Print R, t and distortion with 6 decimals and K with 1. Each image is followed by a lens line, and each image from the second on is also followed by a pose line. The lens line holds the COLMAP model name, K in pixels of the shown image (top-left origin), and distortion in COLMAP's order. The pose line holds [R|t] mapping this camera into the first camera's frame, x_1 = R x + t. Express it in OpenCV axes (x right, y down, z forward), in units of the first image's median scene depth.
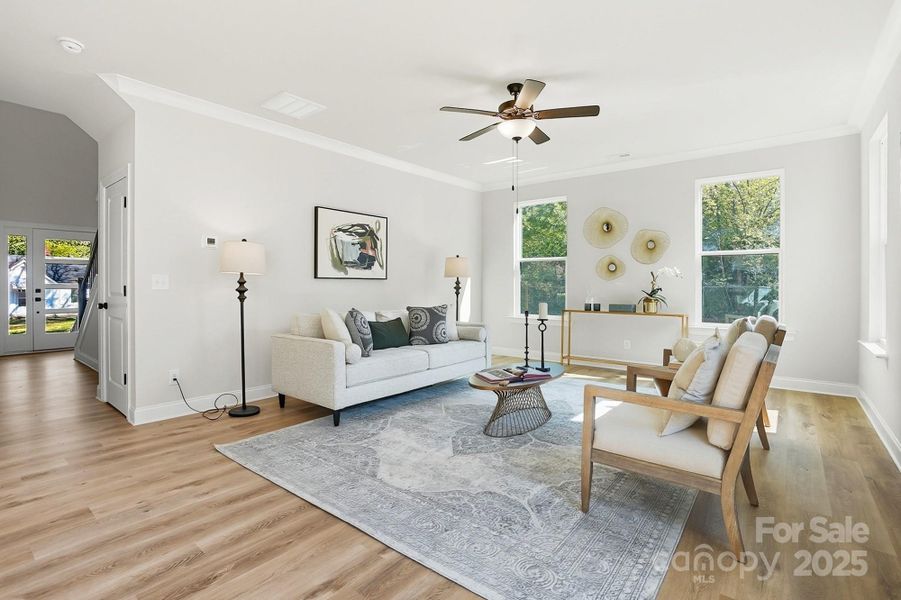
lens RADIAL K [[416.6, 0, 448.8], [0, 416.6, 281.8], [0, 0, 1]] dist [-0.031885, 0.006870]
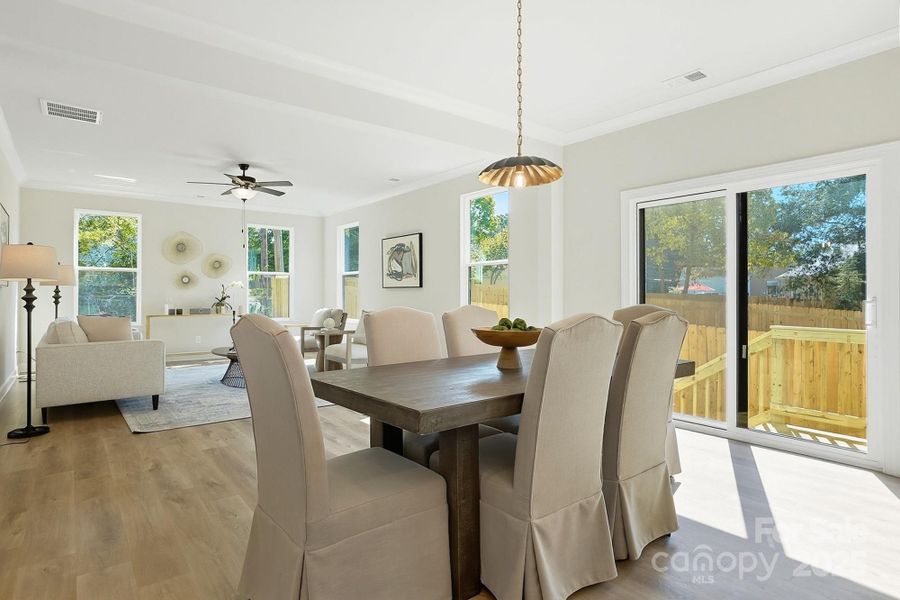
lens RADIAL K [[465.2, 0, 446.5], [0, 465.2, 296.0], [0, 0, 1]] dist [-0.024317, -0.000860]
pose [[0.184007, -0.005513, 0.982909, -0.877226], [-0.002820, 0.999977, 0.006137, 0.004320], [-0.982921, -0.003901, 0.183988, -0.045578]]
